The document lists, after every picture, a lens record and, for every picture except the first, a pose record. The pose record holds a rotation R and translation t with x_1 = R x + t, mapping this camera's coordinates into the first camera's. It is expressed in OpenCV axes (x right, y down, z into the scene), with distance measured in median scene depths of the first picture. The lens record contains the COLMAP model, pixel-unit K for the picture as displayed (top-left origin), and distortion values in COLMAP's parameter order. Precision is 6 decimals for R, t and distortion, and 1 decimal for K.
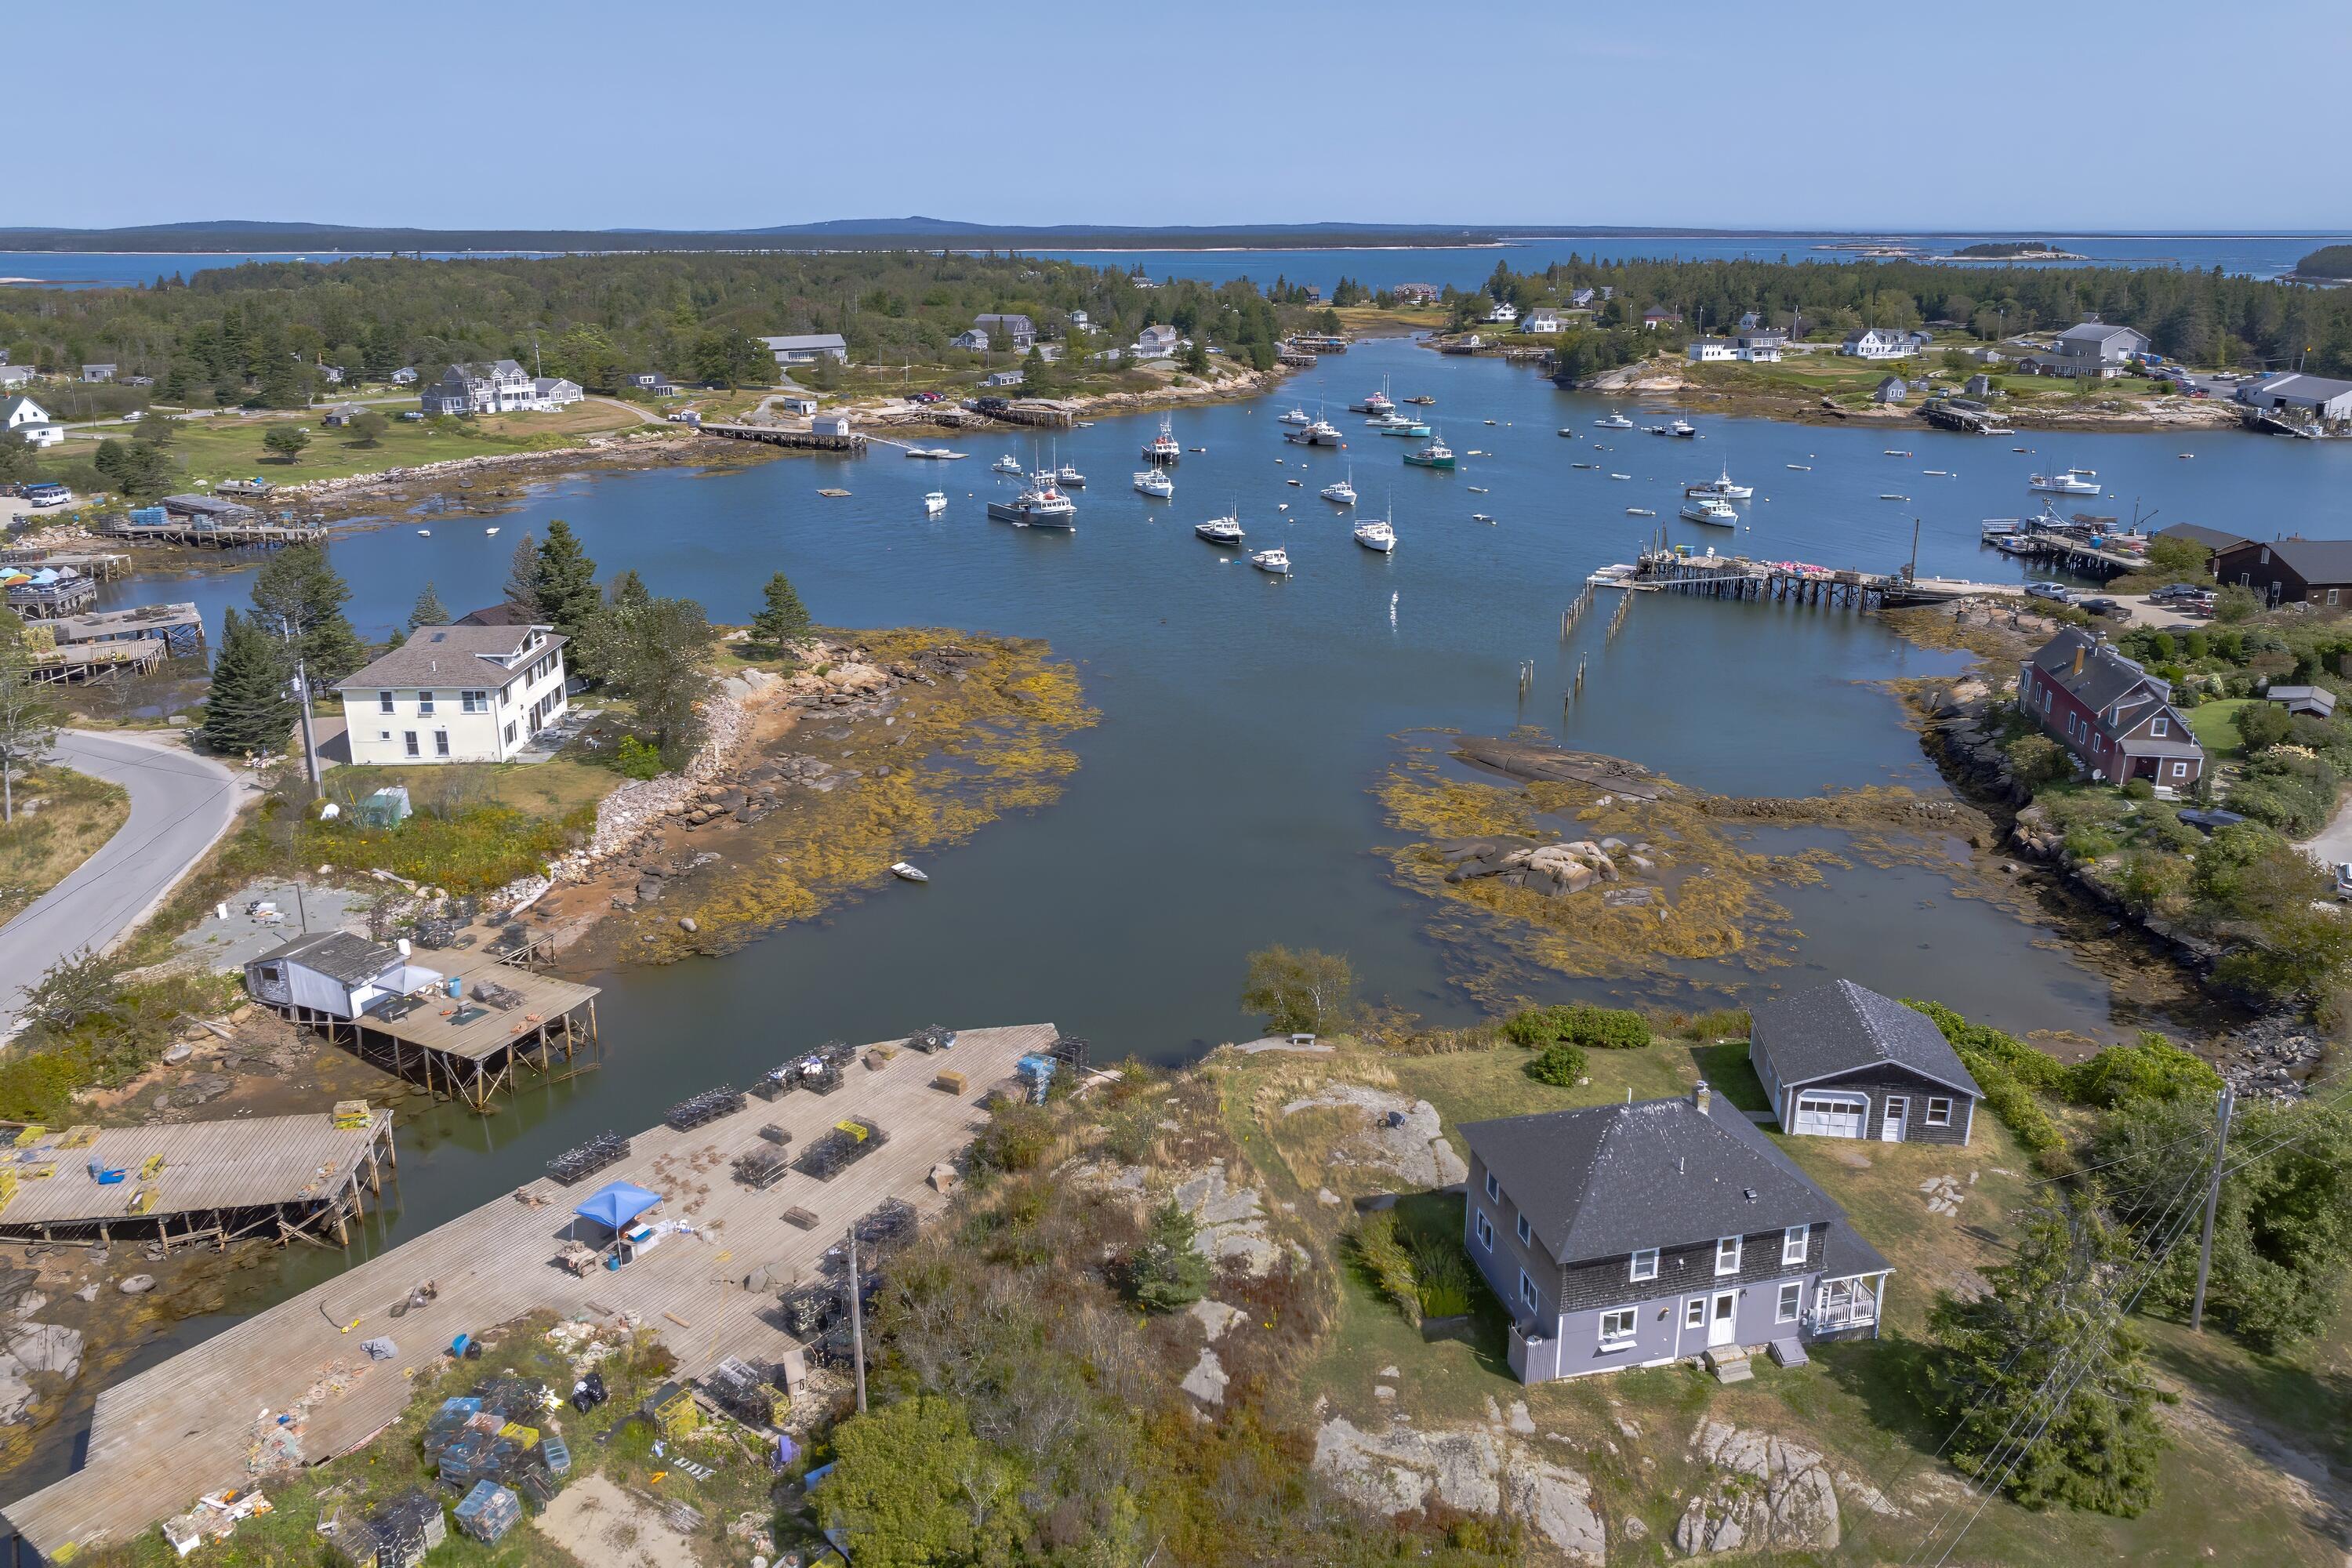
lens RADIAL K [[1648.1, 0, 1167.2], [0, 1648.1, 679.8], [0, 0, 1]] dist [0.000350, -0.028606]
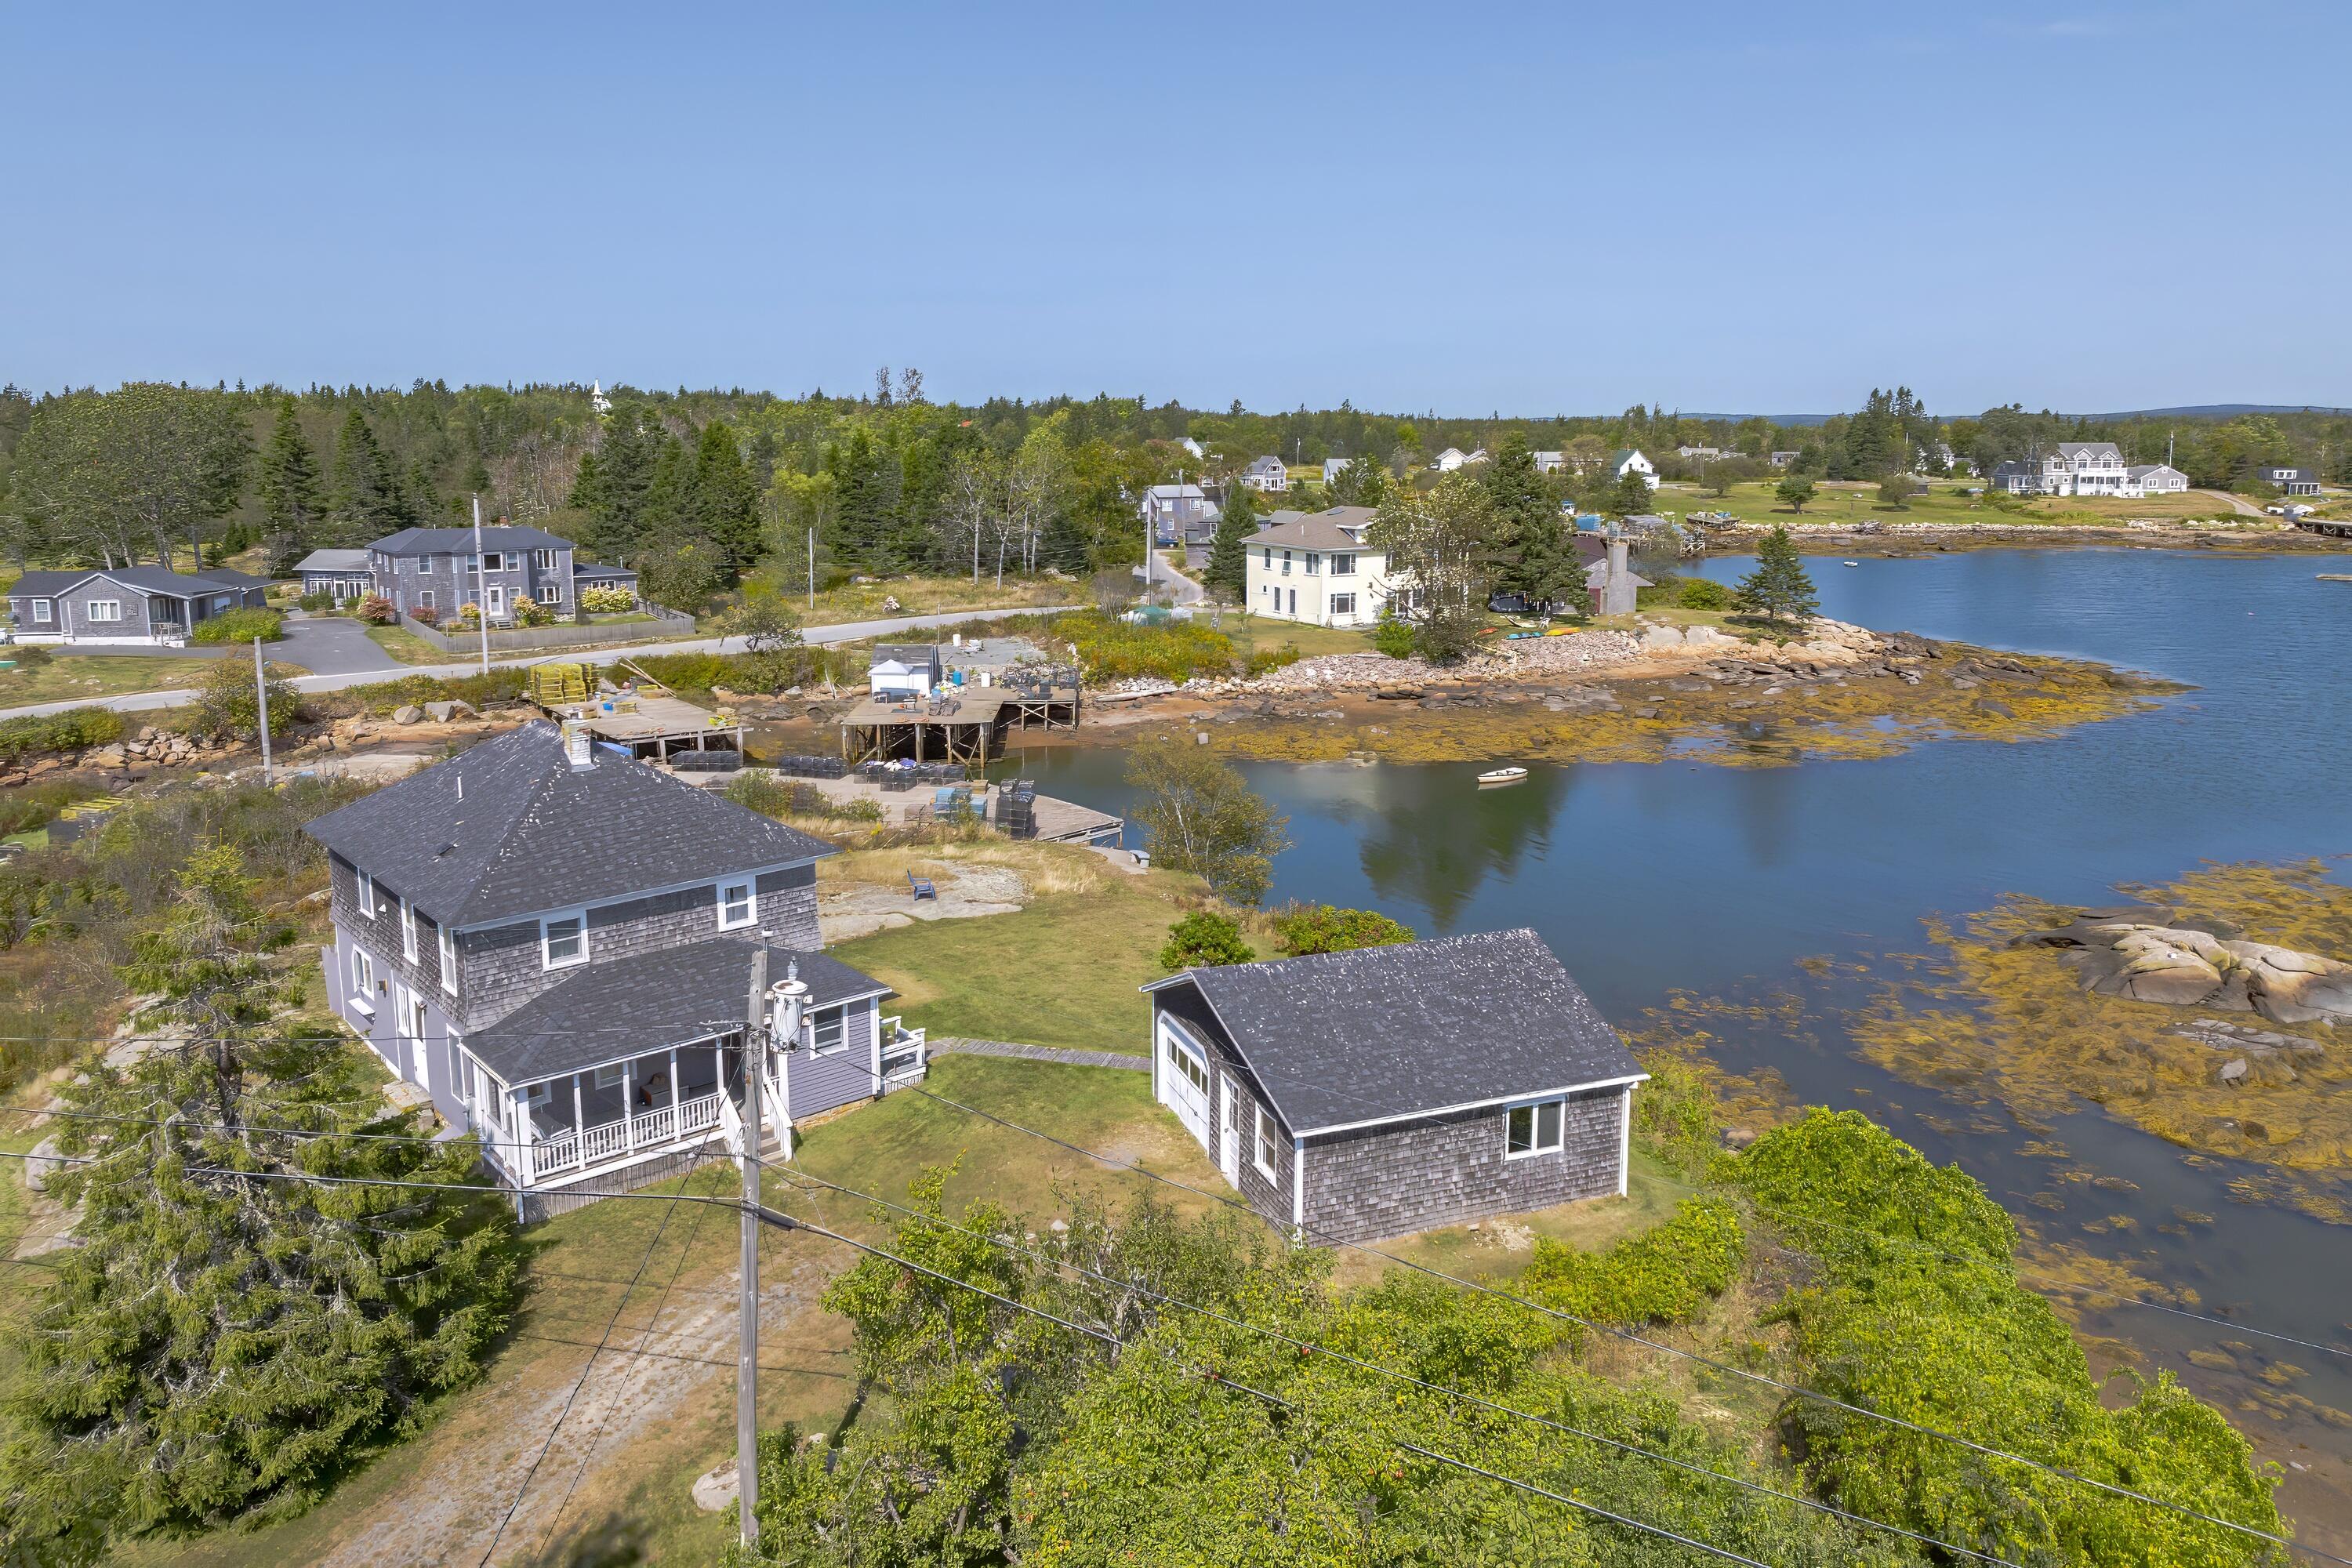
lens RADIAL K [[1648.1, 0, 1167.2], [0, 1648.1, 679.8], [0, 0, 1]] dist [0.000350, -0.028606]
pose [[0.467902, 0.135884, -0.873272, 0.204264], [-0.231671, 0.972414, 0.027181, 0.034138], [0.852875, 0.189594, 0.486475, 0.184325]]
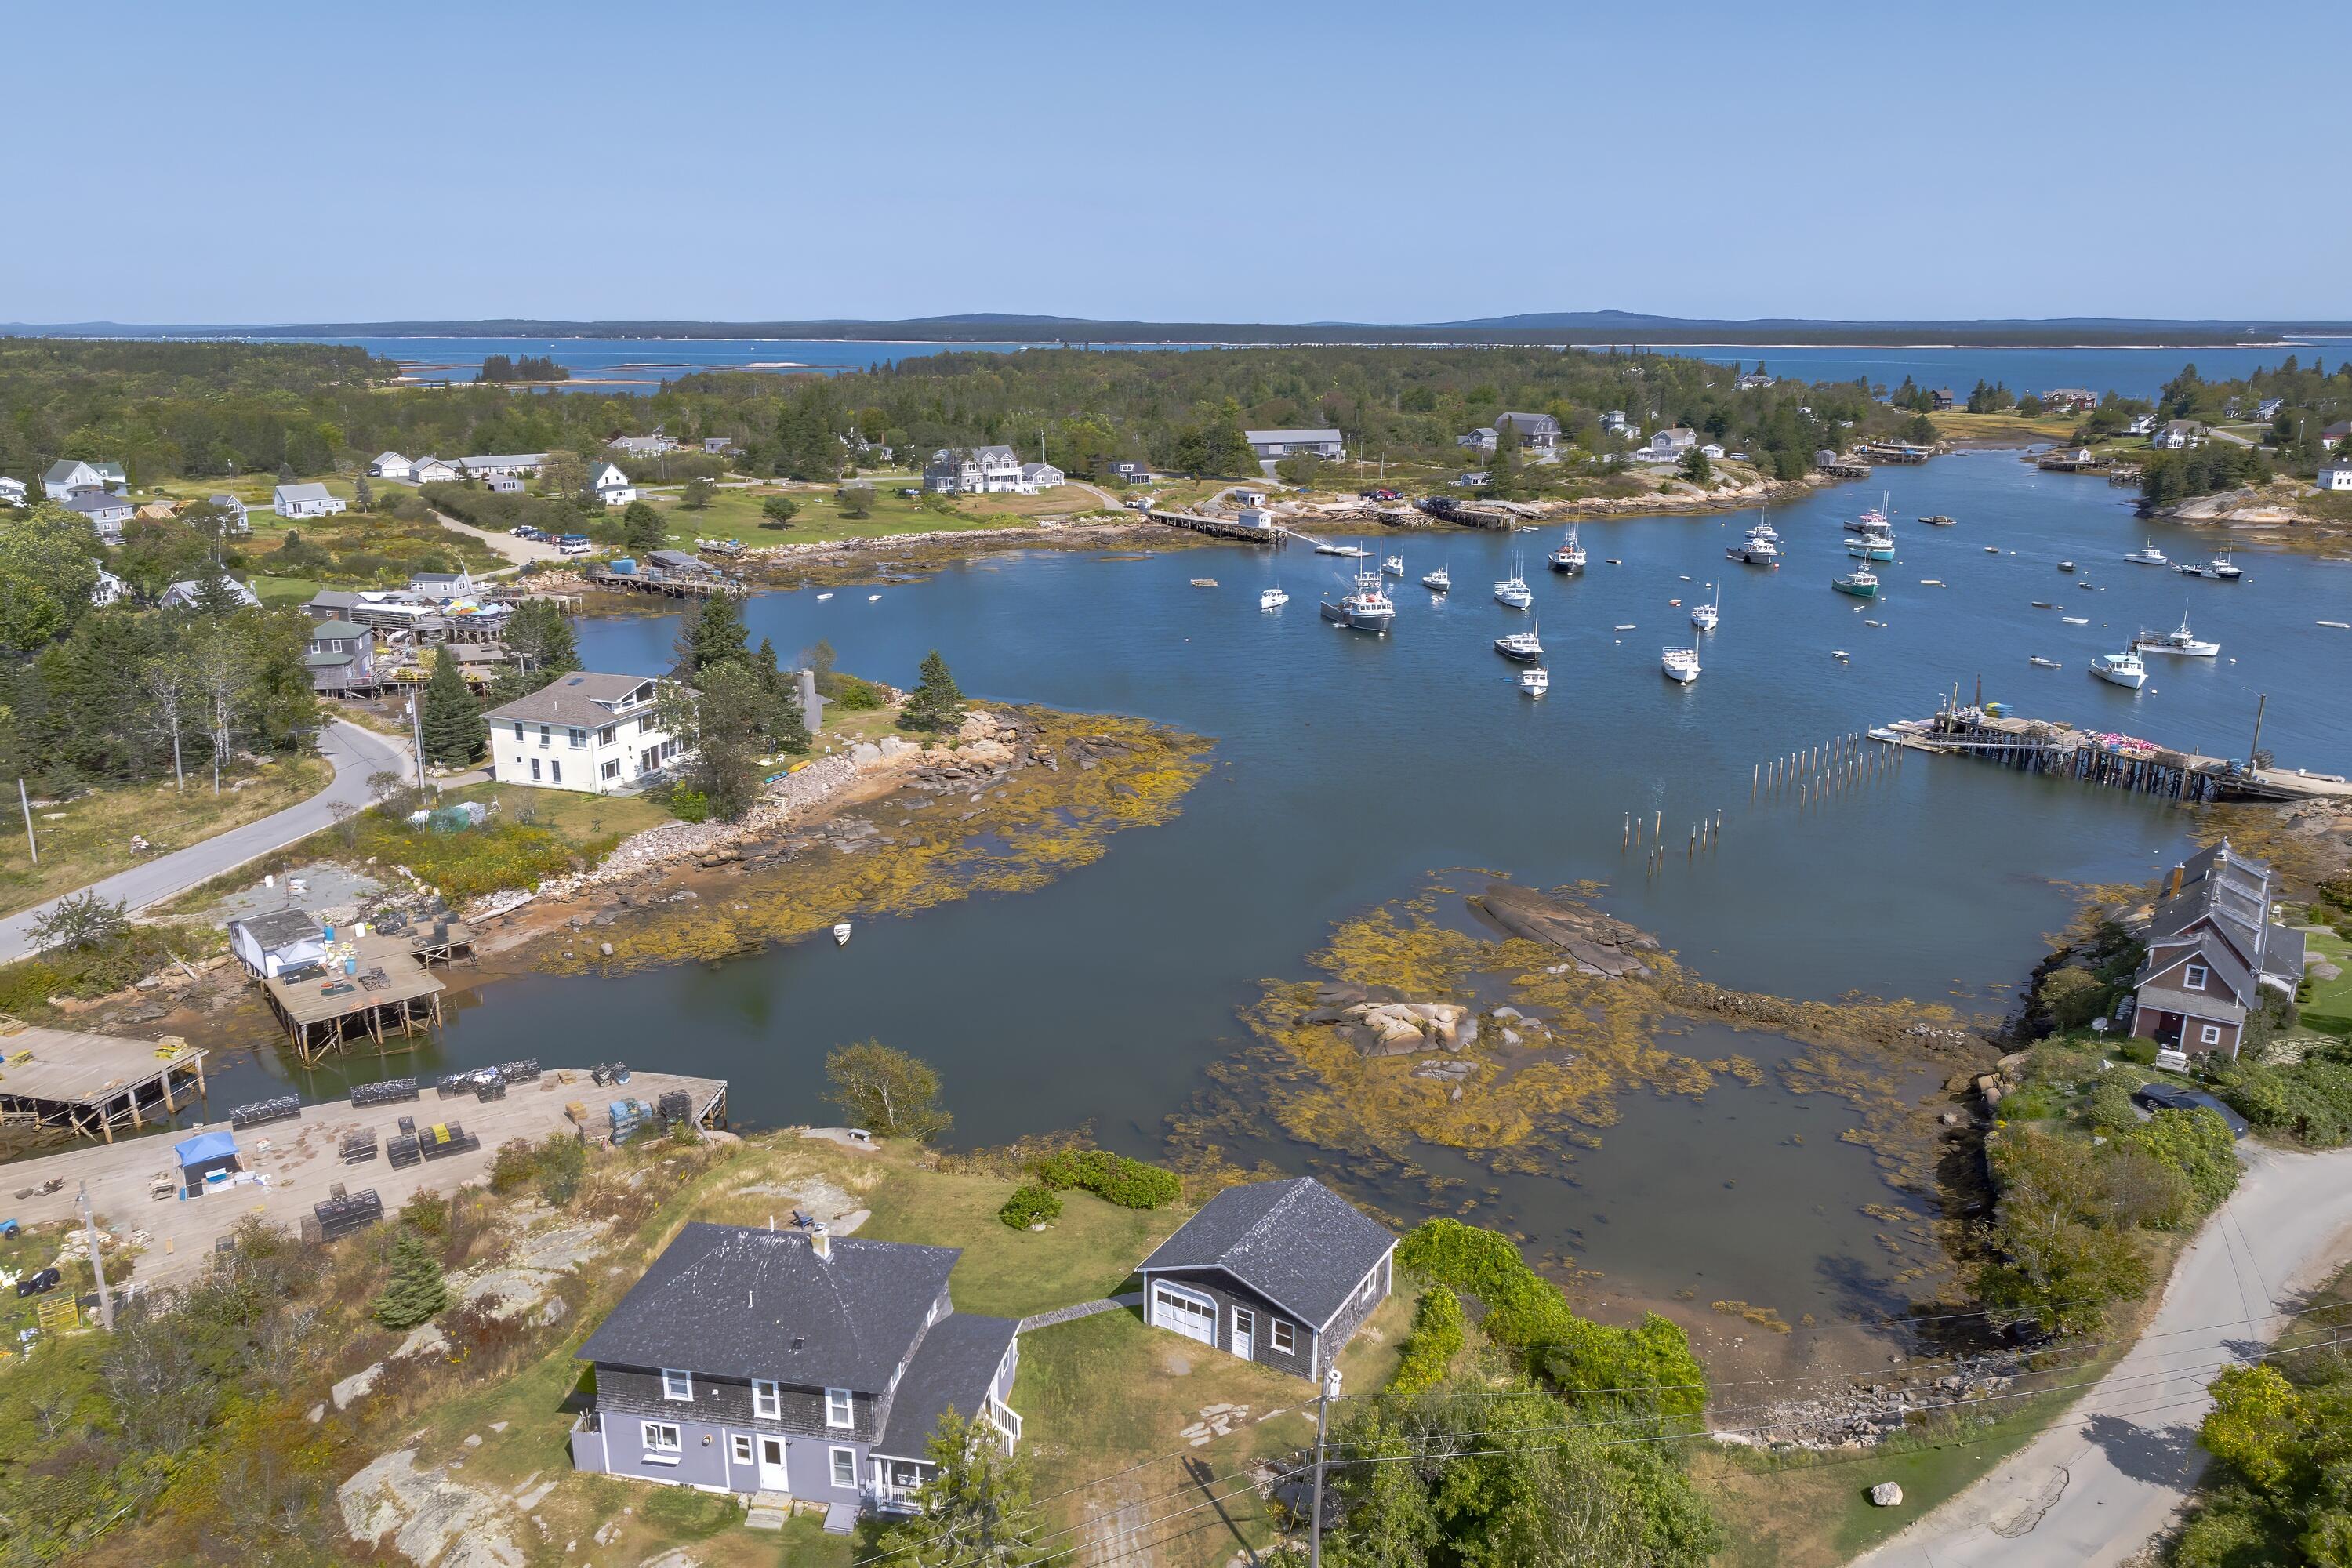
lens RADIAL K [[1647.6, 0, 1163.6], [0, 1647.6, 783.5], [0, 0, 1]] dist [0.000136, -0.027687]
pose [[0.917801, 0.106819, -0.382401, 0.178722], [-0.104577, 0.994158, 0.026709, -0.012971], [0.383020, 0.015477, 0.923610, 0.036293]]
